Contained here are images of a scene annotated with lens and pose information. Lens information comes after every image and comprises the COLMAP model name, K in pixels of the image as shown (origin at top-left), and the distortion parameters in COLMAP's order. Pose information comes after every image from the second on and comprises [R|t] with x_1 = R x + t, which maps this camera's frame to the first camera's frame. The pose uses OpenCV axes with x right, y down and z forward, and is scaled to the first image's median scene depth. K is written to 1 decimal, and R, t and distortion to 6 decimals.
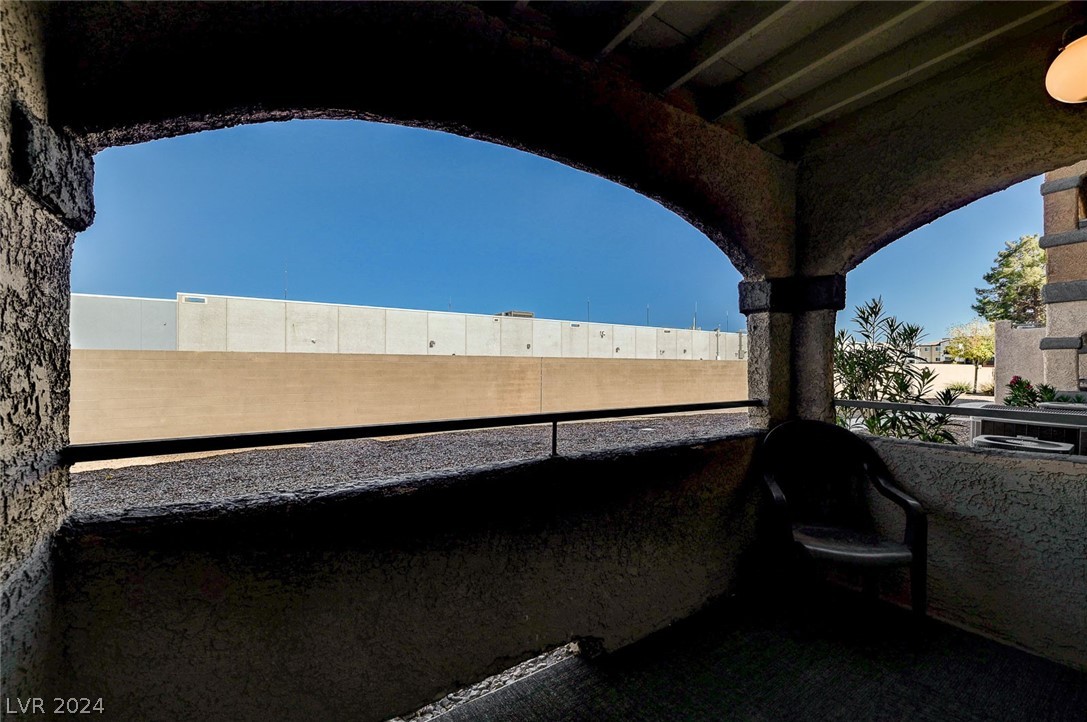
lens RADIAL K [[443.1, 0, 550.7], [0, 443.1, 364.3], [0, 0, 1]] dist [0.000724, 0.000487]
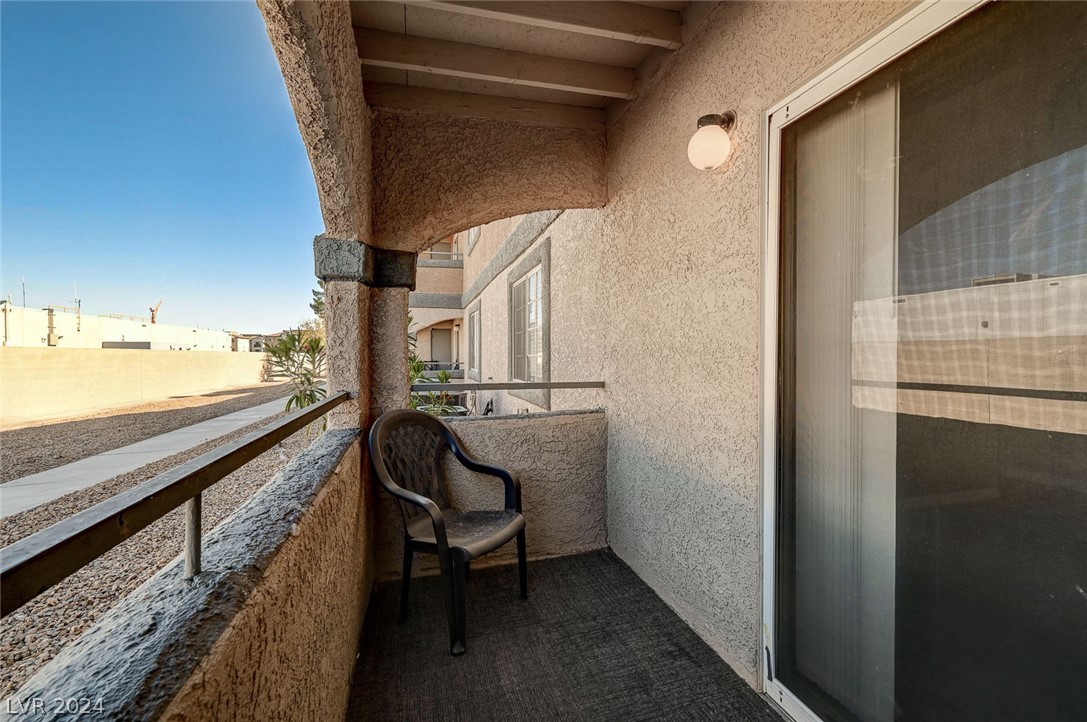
lens RADIAL K [[443.1, 0, 540.0], [0, 443.1, 358.8], [0, 0, 1]] dist [0.000724, 0.000487]
pose [[0.327722, -0.015380, 0.944649, -0.161048], [0.001258, 0.999874, 0.015843, 0.009271], [-0.944773, -0.004004, 0.327700, 0.425715]]
